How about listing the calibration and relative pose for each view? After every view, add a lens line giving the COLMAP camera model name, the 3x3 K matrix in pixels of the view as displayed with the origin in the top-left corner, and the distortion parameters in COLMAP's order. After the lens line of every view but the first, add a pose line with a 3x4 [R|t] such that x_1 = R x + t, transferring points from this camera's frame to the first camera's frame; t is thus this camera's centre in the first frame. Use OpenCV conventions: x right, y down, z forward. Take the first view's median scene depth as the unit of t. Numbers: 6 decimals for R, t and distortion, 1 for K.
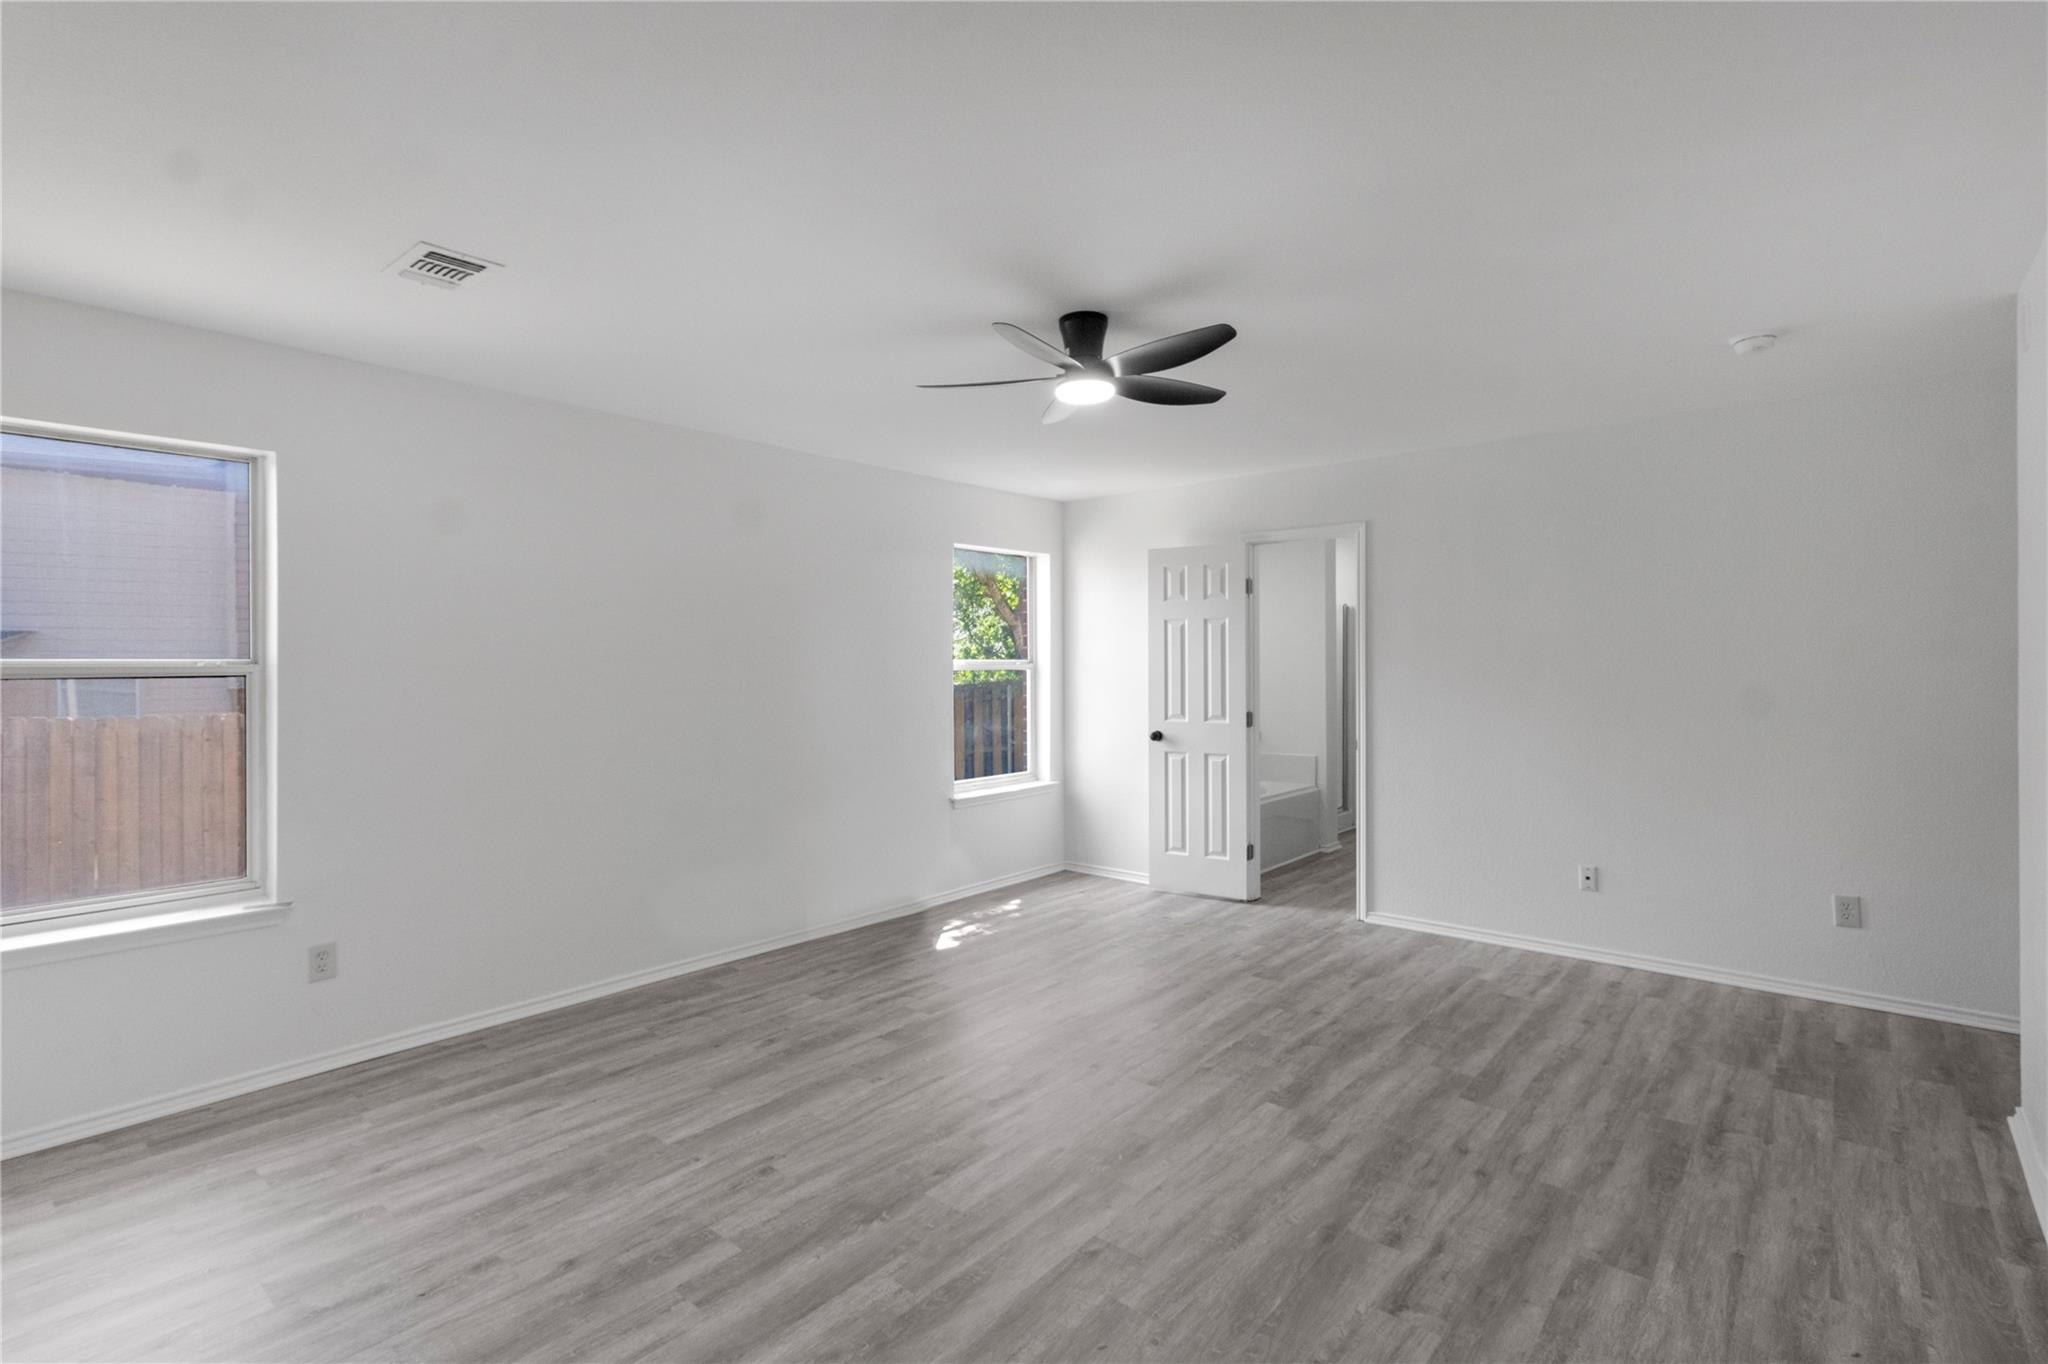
lens RADIAL K [[961.8, 0, 1028.6], [0, 961.8, 669.9], [0, 0, 1]] dist [0.001893, 0.000244]
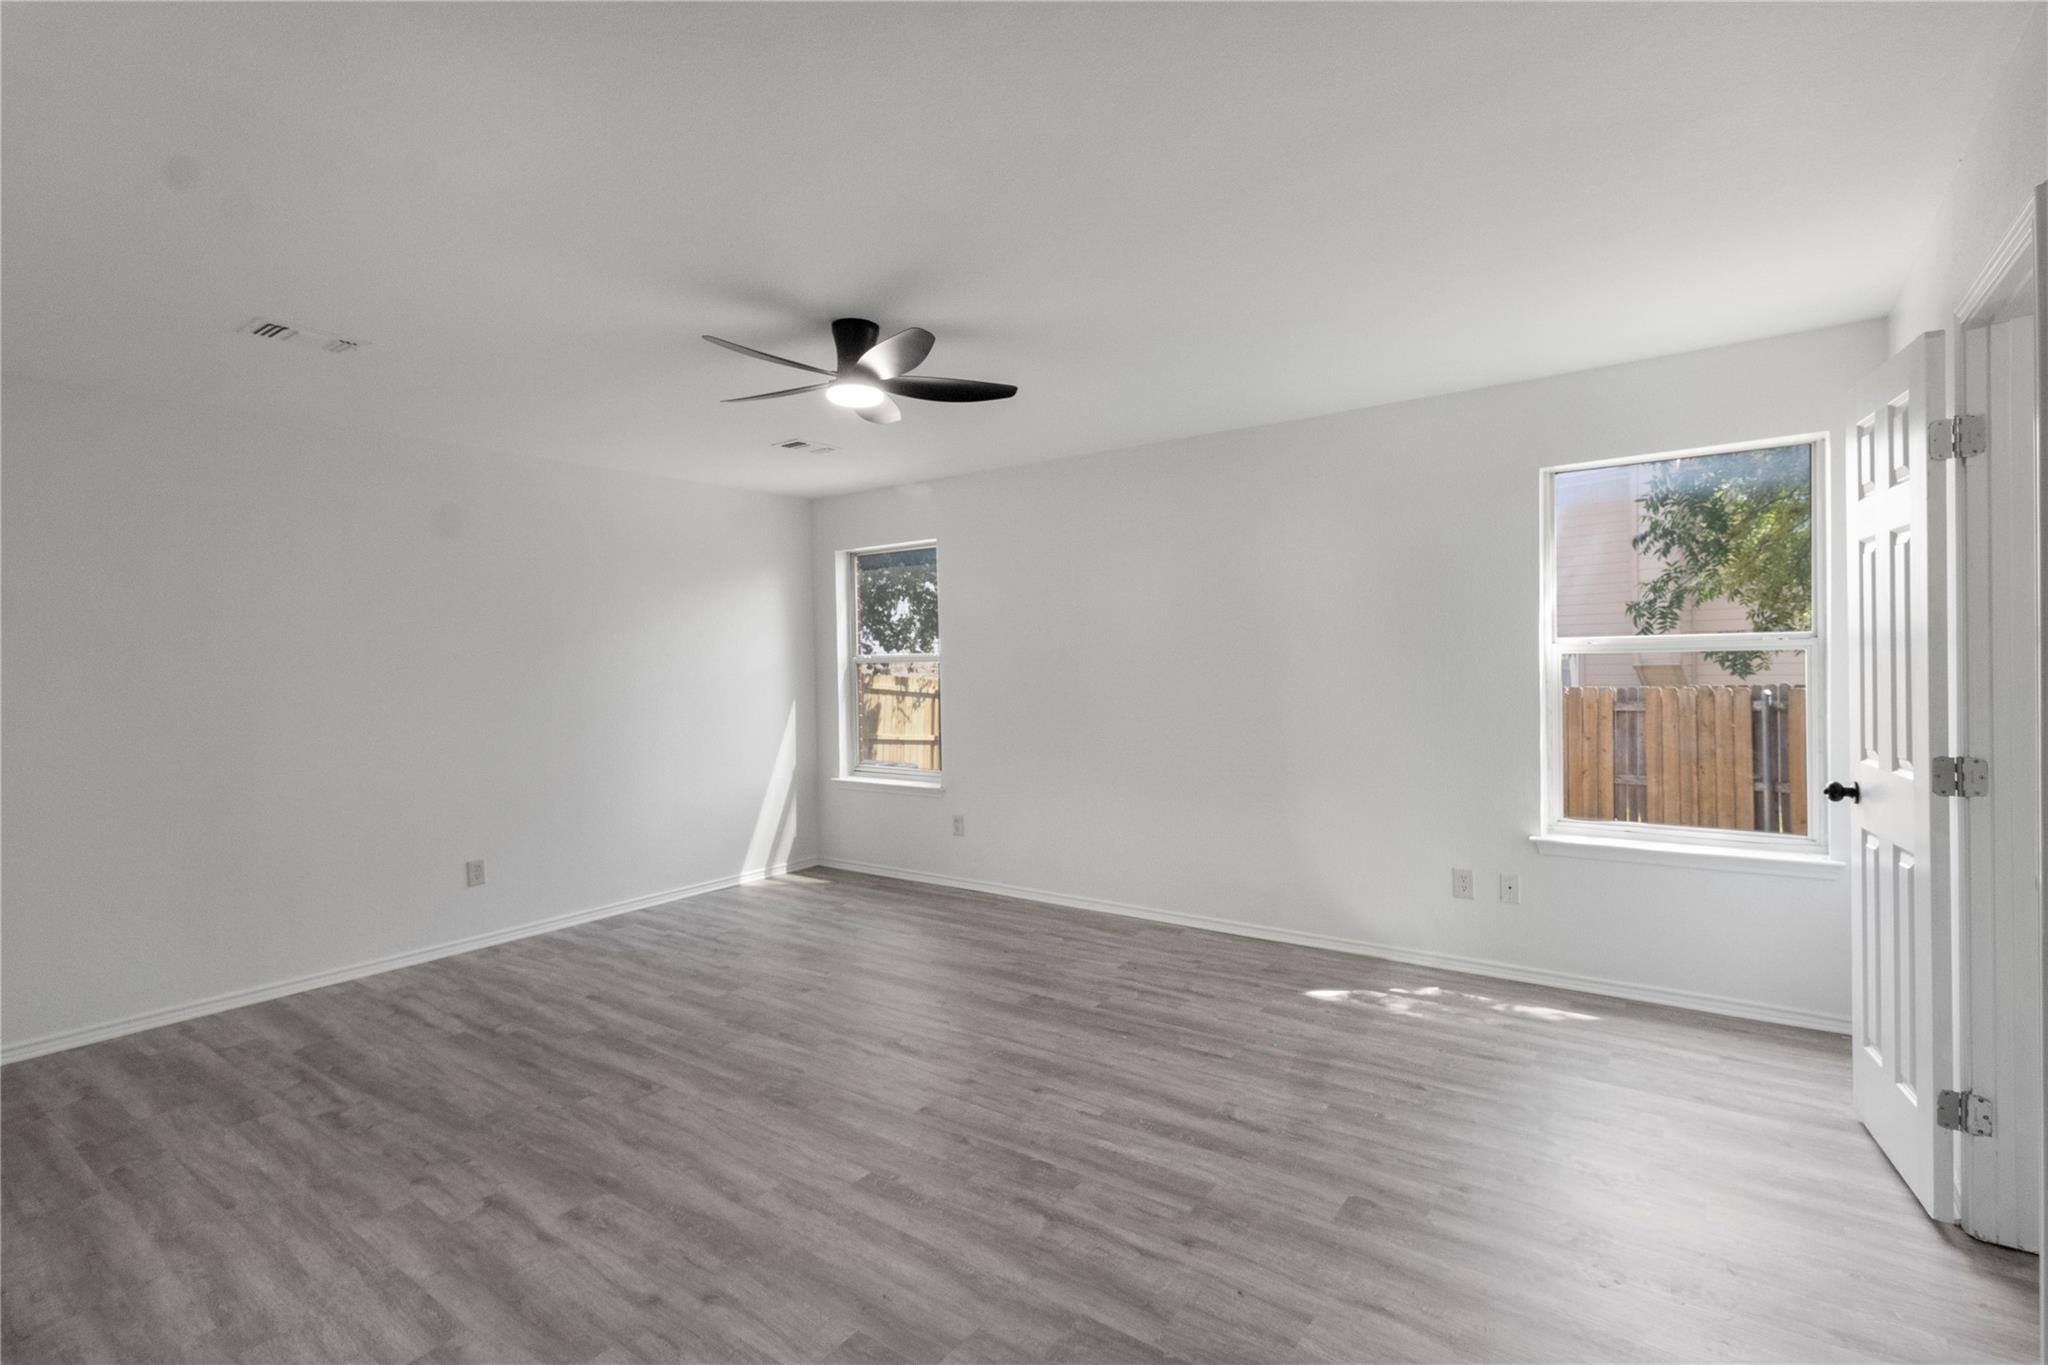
lens RADIAL K [[961.8, 0, 1030.5], [0, 961.8, 675.2], [0, 0, 1]] dist [0.001893, 0.000244]
pose [[0.073171, 0.020501, -0.997109, 1.029733], [0.010370, 0.999719, 0.021316, -0.007978], [0.997266, -0.011899, 0.072937, 1.014074]]
